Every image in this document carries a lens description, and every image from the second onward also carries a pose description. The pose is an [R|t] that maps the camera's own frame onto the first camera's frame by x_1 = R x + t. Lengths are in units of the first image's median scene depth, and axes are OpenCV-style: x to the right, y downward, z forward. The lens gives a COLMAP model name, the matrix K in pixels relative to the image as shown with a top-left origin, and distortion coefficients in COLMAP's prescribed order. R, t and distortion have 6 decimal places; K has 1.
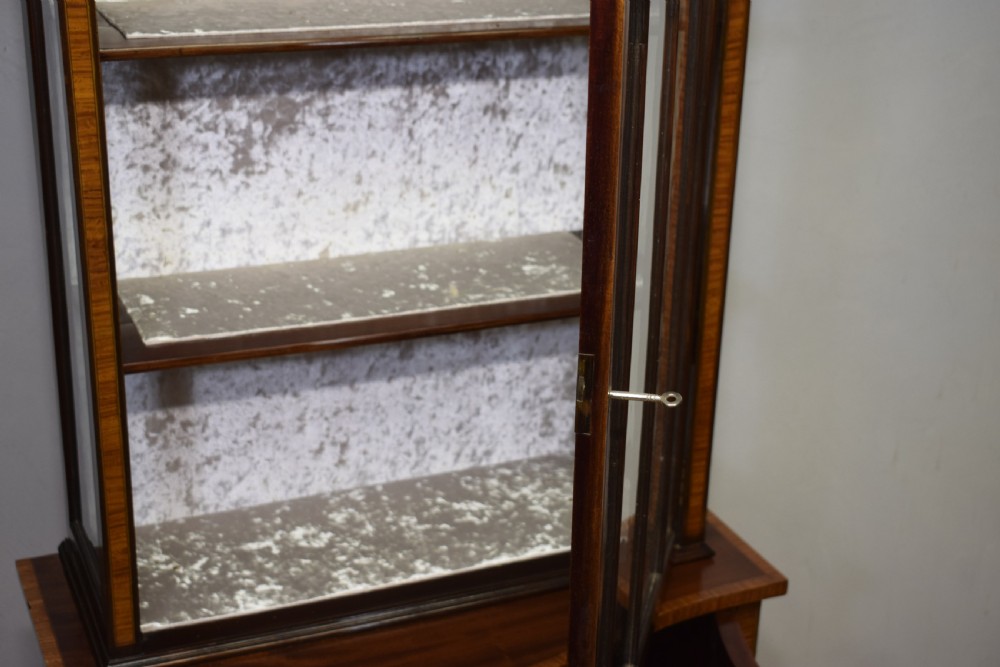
lens RADIAL K [[1588.2, 0, 512.8], [0, 1588.2, 334.2], [0, 0, 1]] dist [-0.016489, -0.045784]
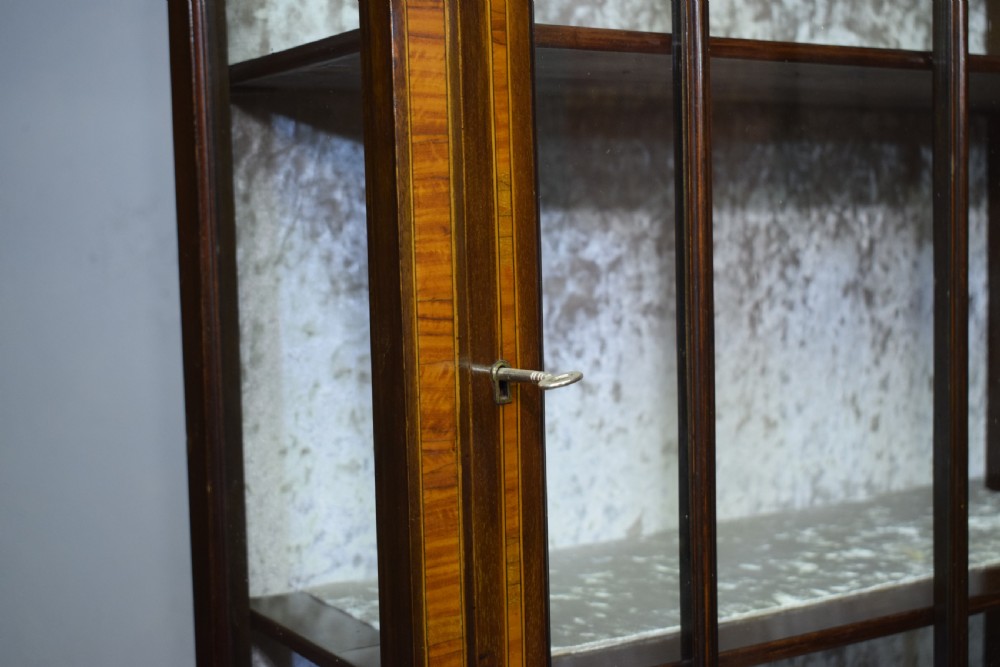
lens RADIAL K [[1446.3, 0, 500.0], [0, 1446.3, 333.5], [0, 0, 1]] dist [-0.027953, -0.025817]
pose [[0.988659, -0.061117, 0.137180, -0.240624], [0.099618, 0.950443, -0.294507, 0.034484], [-0.112382, 0.304833, 0.945752, 0.477228]]
